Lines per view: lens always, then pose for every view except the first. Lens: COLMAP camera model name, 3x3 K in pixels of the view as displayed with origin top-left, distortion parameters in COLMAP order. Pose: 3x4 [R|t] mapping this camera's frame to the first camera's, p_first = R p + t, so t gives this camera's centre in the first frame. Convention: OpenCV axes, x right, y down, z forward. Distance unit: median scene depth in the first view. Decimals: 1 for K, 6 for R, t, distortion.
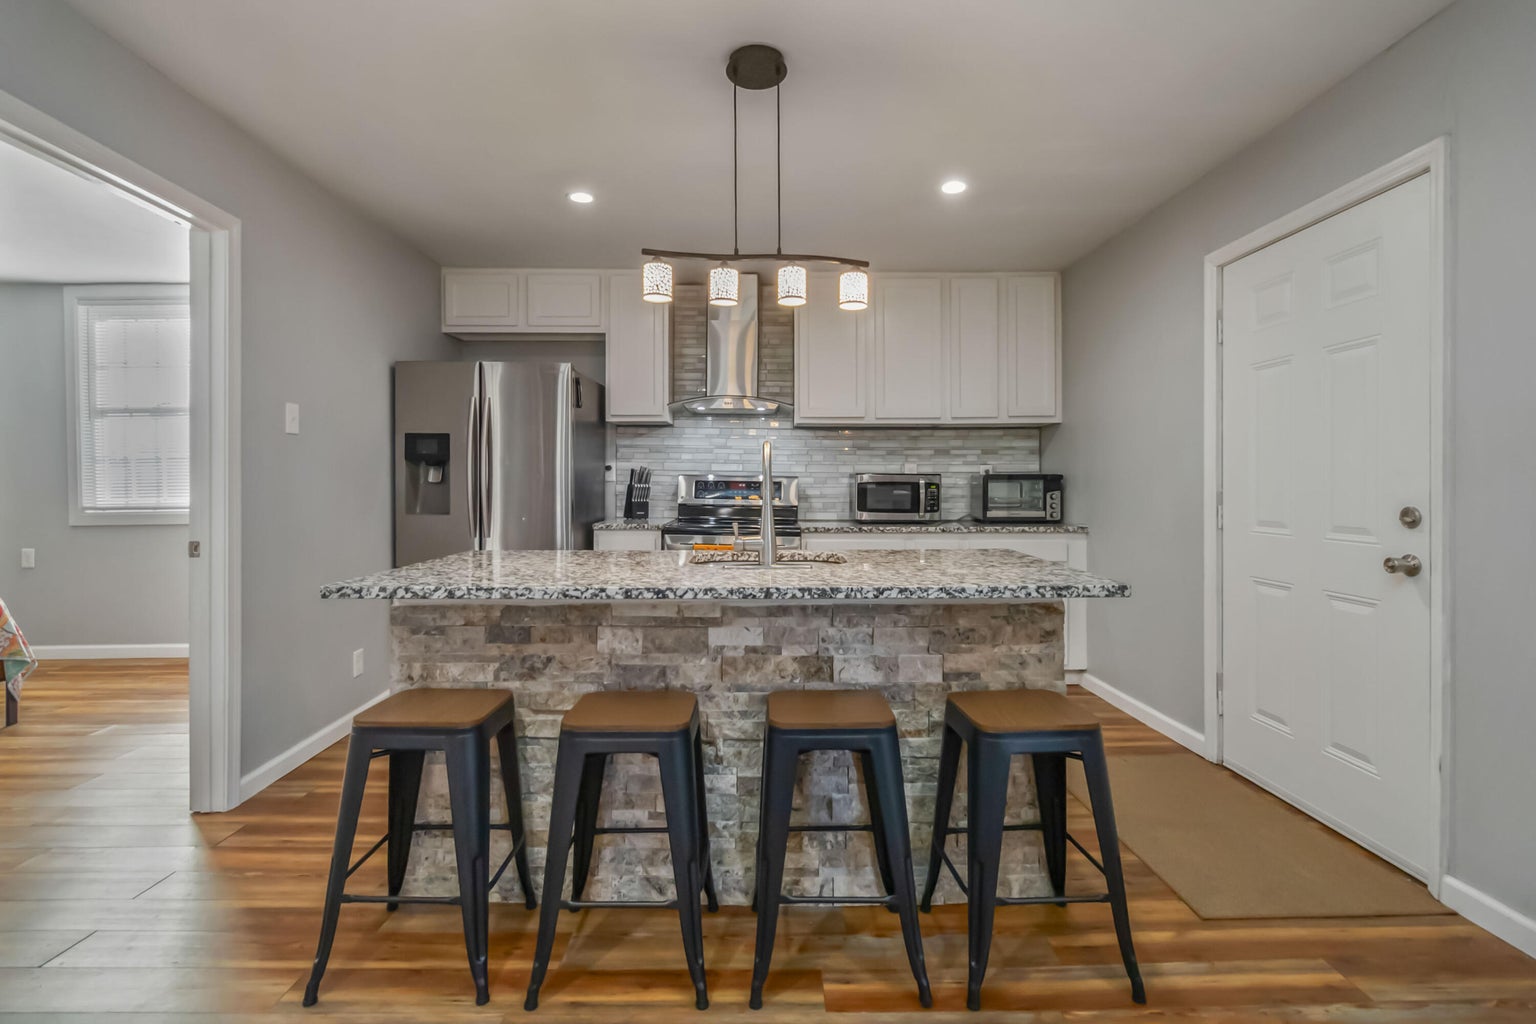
lens RADIAL K [[729.1, 0, 761.4], [0, 729.1, 486.6], [0, 0, 1]] dist [-0.001226, 0.001009]
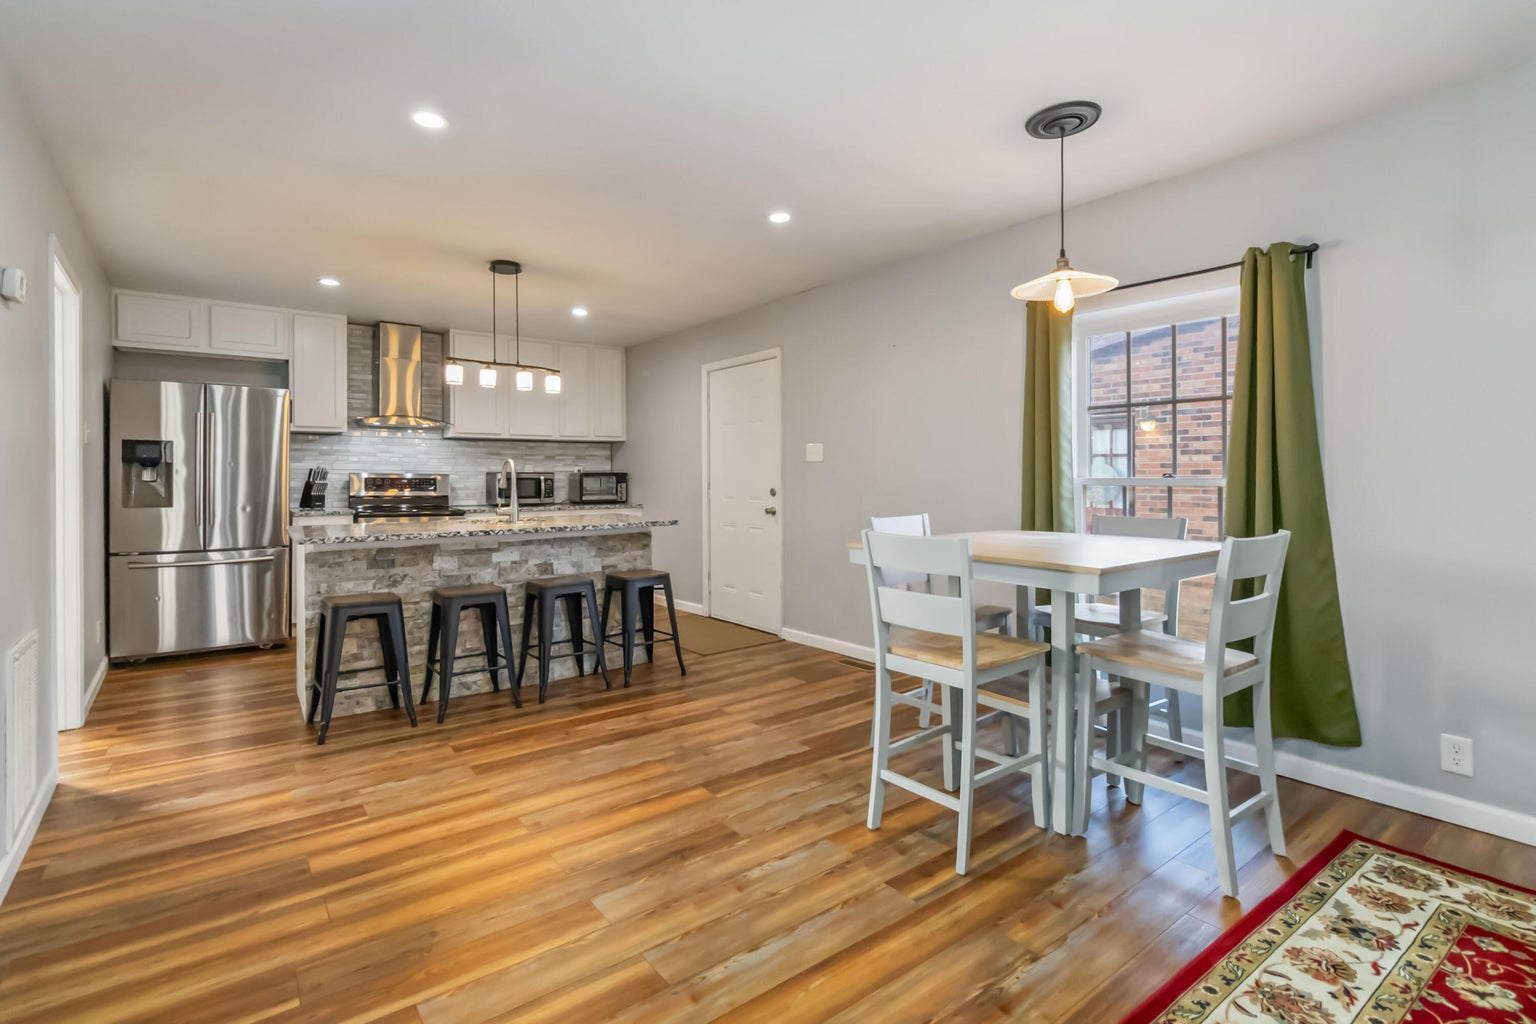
lens RADIAL K [[730.8, 0, 768.1], [0, 730.8, 474.7], [0, 0, 1]] dist [-0.000391, 0.000820]
pose [[0.801282, -0.002947, 0.598279, -0.664419], [0.006245, 0.999975, -0.003439, -0.010083], [-0.598254, 0.006492, 0.801280, -1.063531]]
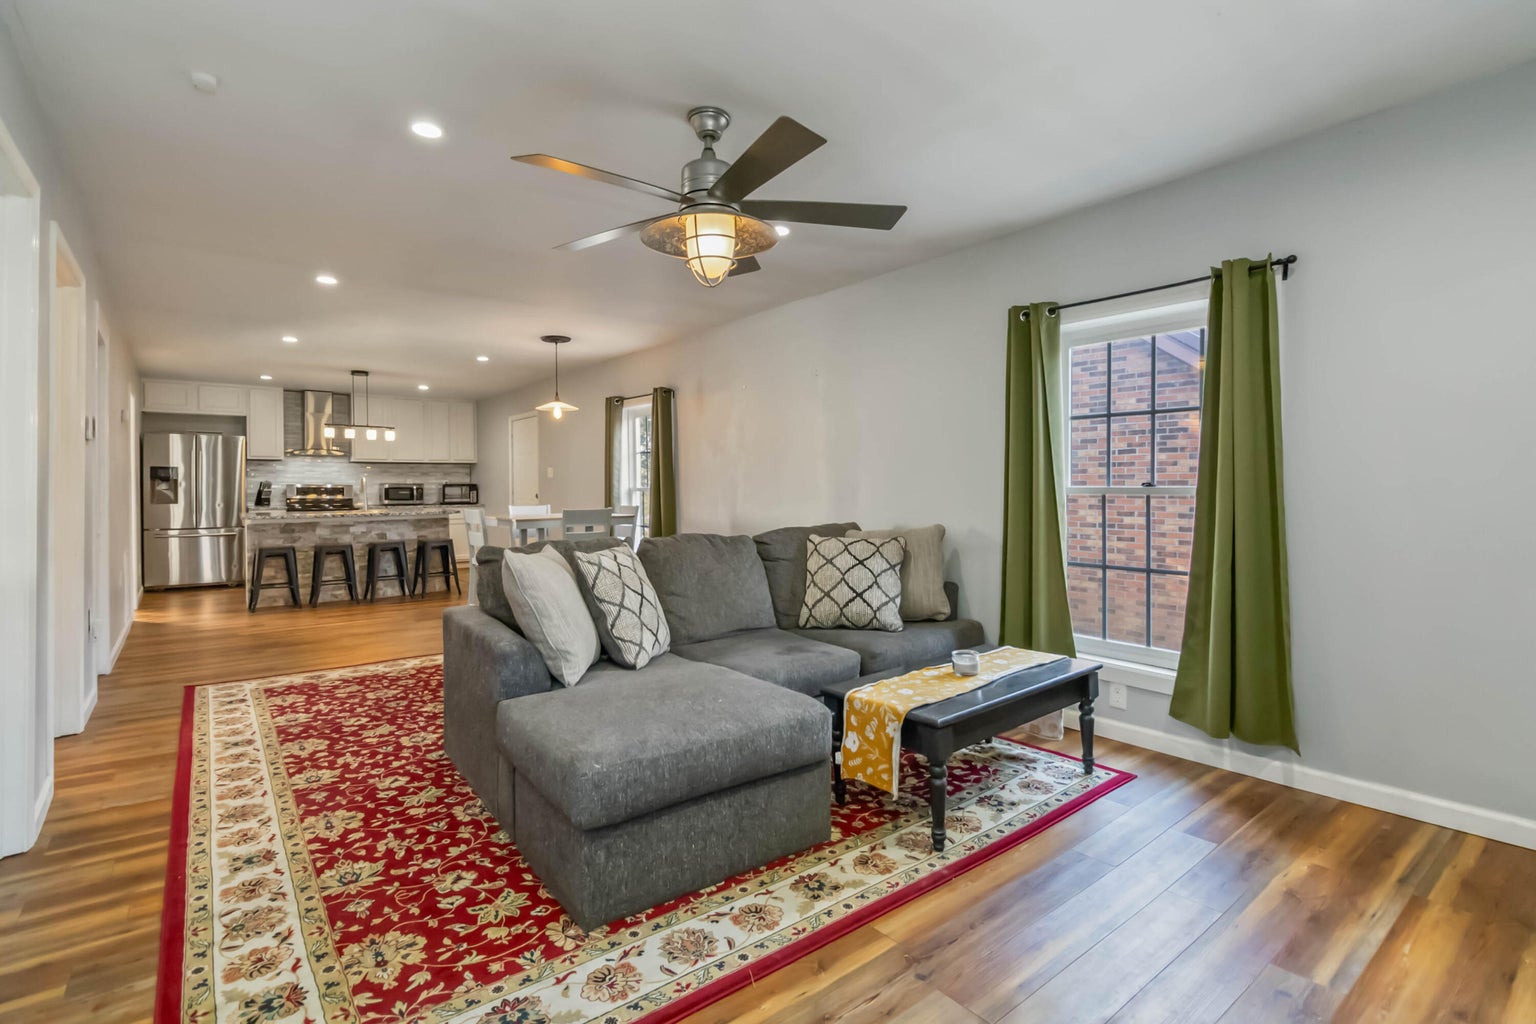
lens RADIAL K [[736.0, 0, 770.1], [0, 736.0, 489.9], [0, 0, 1]] dist [0.002296, 0.000140]
pose [[0.796694, -0.008011, 0.604330, -0.644197], [0.006639, 0.999968, 0.004503, -0.003186], [-0.604347, 0.000425, 0.796721, -3.371338]]
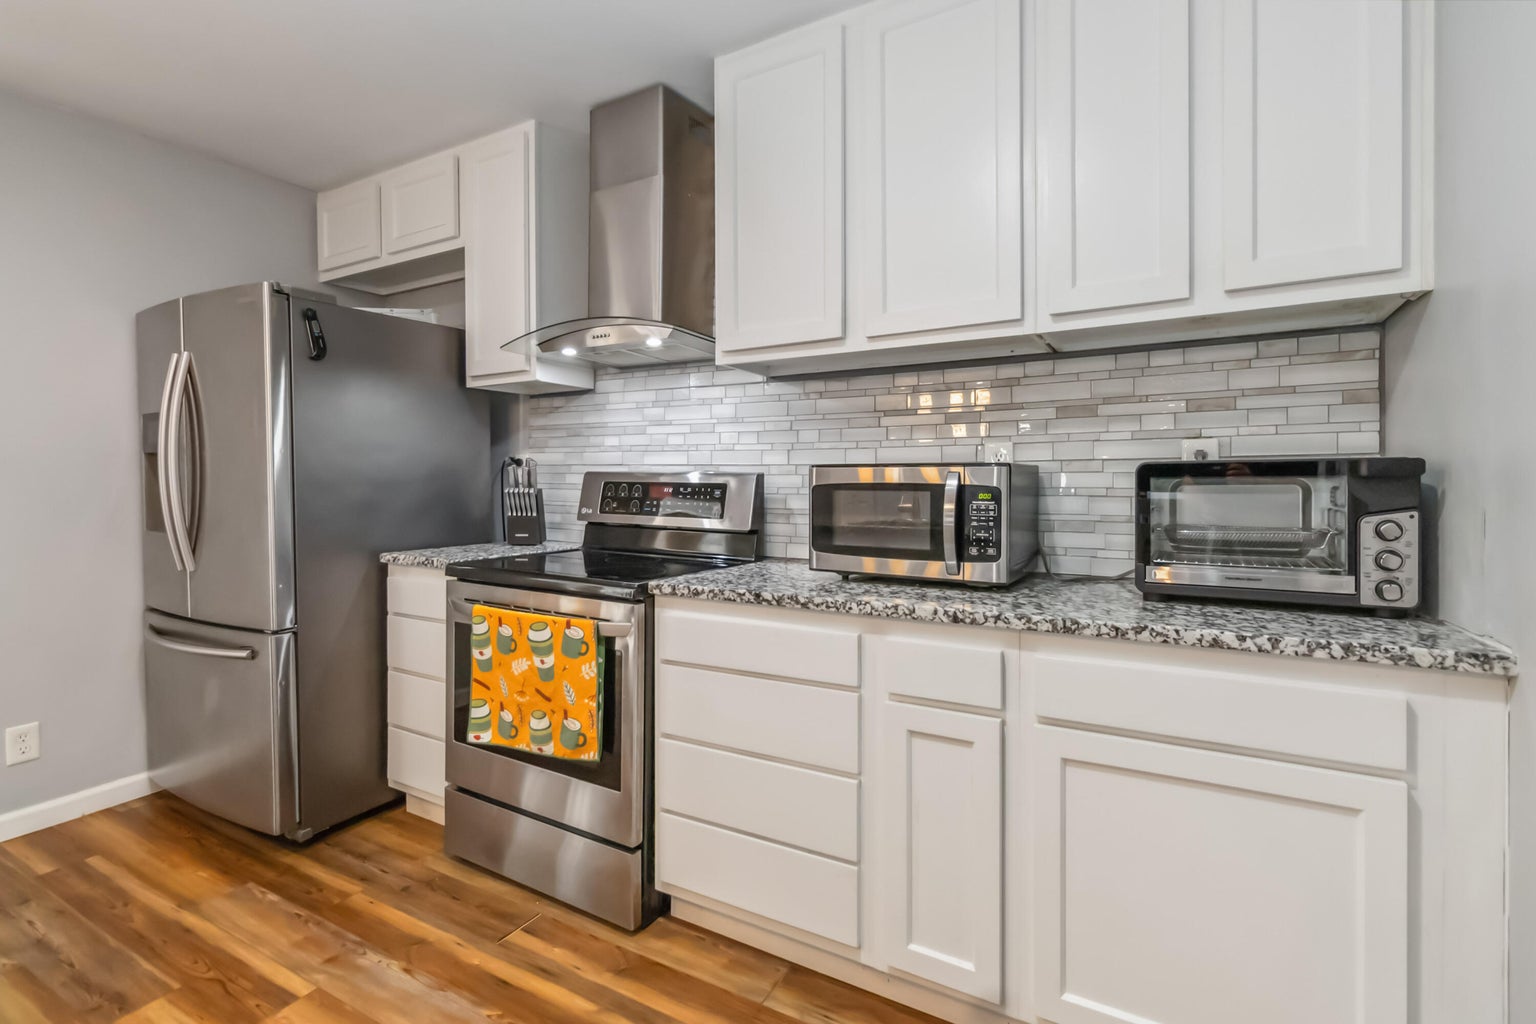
lens RADIAL K [[719.6, 0, 766.6], [0, 719.6, 491.4], [0, 0, 1]] dist [0.000767, 0.000514]
pose [[0.865508, 0.003476, -0.500883, 0.694645], [-0.002514, 0.999993, 0.002596, -0.005732], [0.500888, -0.000988, 0.865511, 1.294722]]
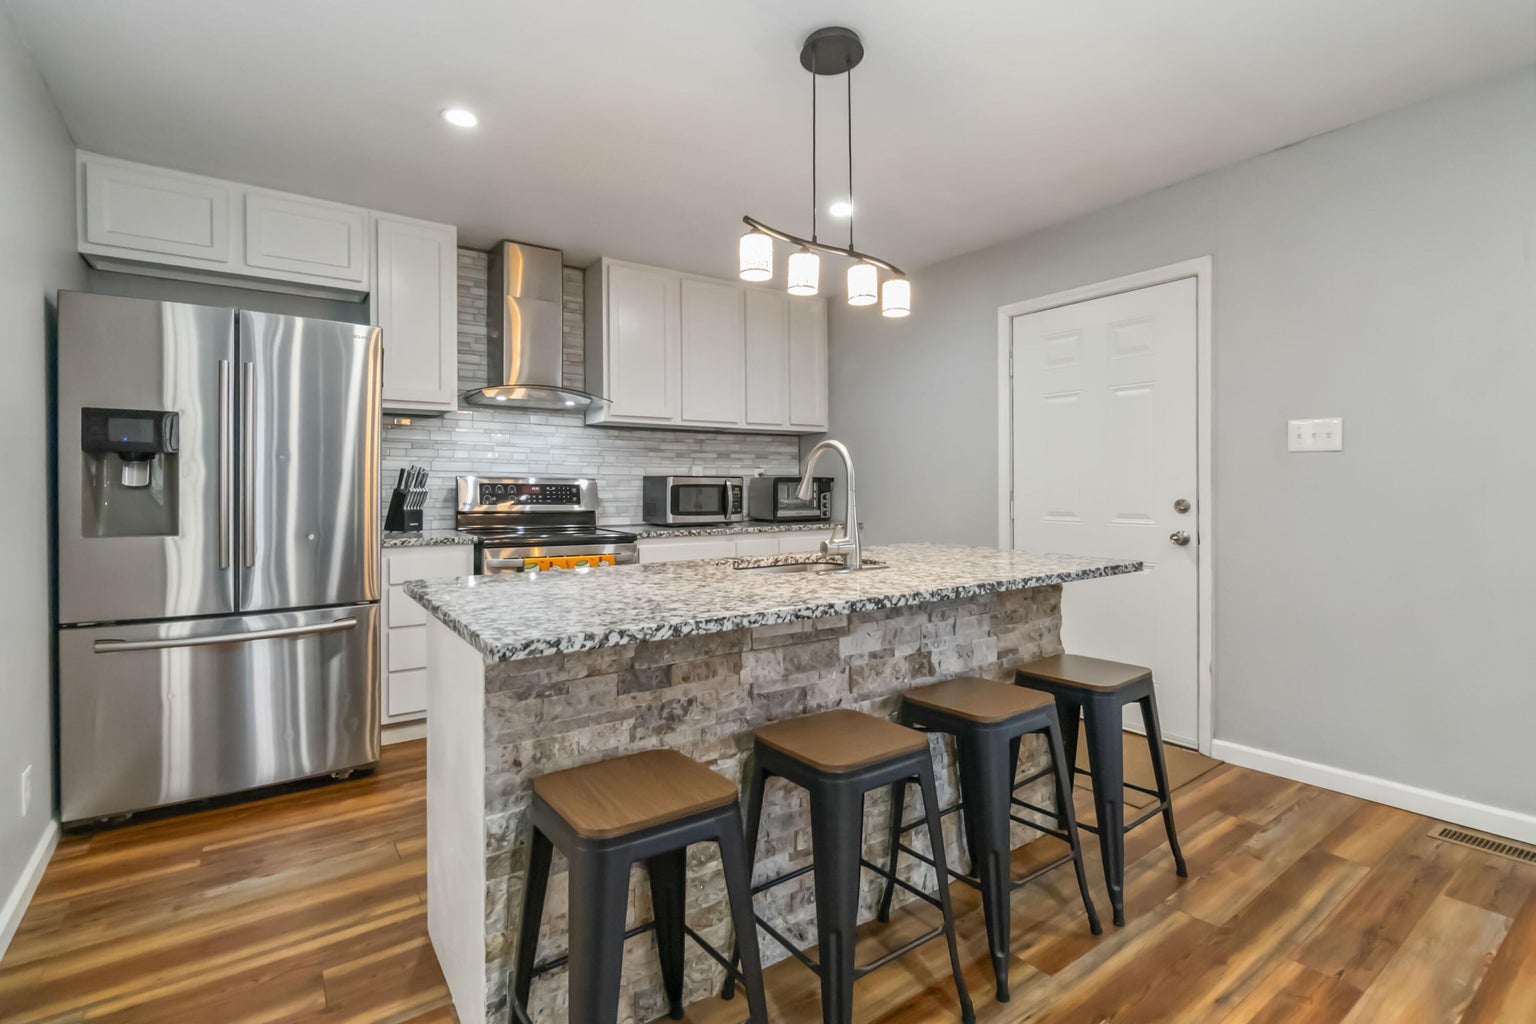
lens RADIAL K [[719.6, 0, 766.6], [0, 719.6, 491.4], [0, 0, 1]] dist [0.000767, 0.000514]
pose [[0.817071, -0.007905, 0.576482, -0.678009], [0.007242, 0.999968, 0.003449, 0.001118], [-0.576491, 0.001357, 0.817102, 0.297189]]
